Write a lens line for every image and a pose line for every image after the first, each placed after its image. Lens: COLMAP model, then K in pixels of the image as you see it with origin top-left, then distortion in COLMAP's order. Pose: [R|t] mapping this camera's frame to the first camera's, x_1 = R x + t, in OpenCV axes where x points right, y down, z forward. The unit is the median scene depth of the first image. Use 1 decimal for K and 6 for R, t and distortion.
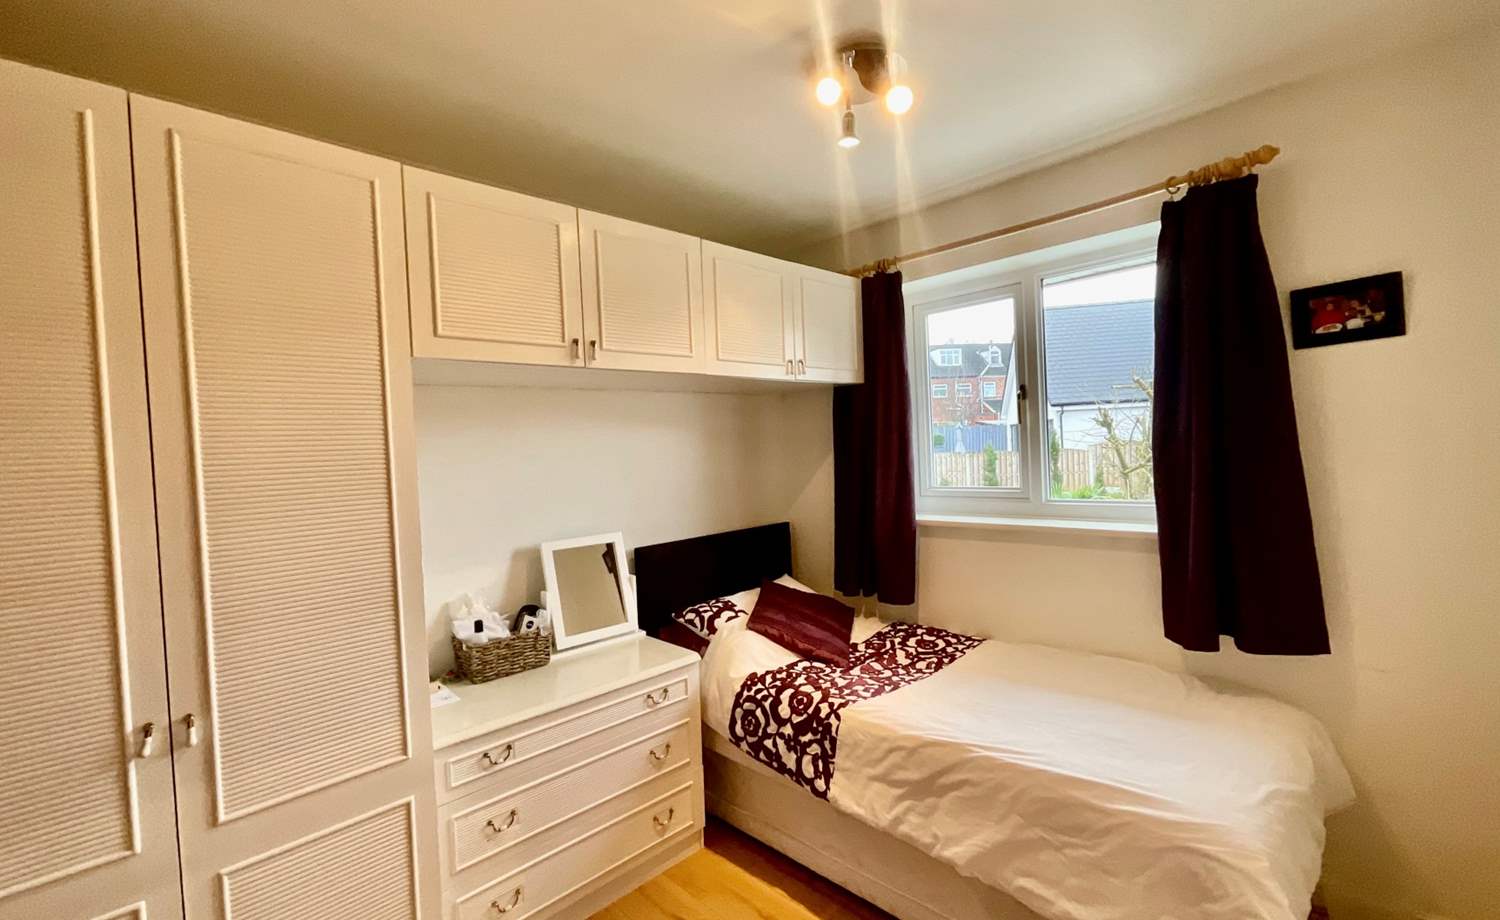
lens RADIAL K [[609.8, 0, 748.8], [0, 609.8, 459.8], [0, 0, 1]] dist [-0.001073, -0.000192]
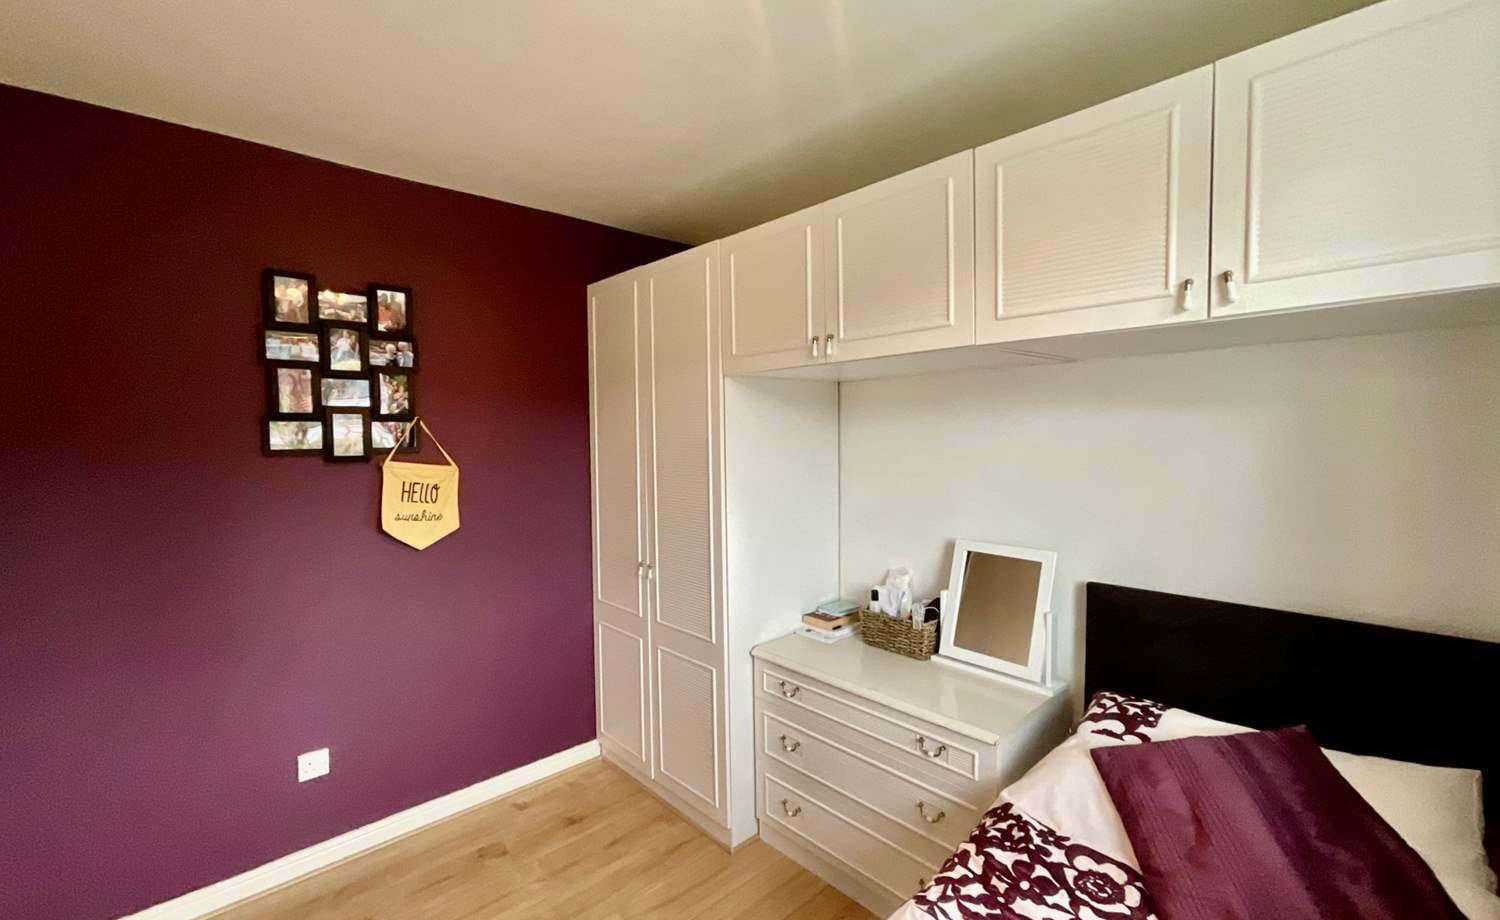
lens RADIAL K [[609.8, 0, 748.8], [0, 609.8, 458.3], [0, 0, 1]] dist [-0.001073, -0.000192]
pose [[0.017006, 0.082270, -0.996465, 0.622284], [-0.015603, 0.996510, 0.082008, -0.063043], [0.999734, 0.014153, 0.018230, 0.719643]]
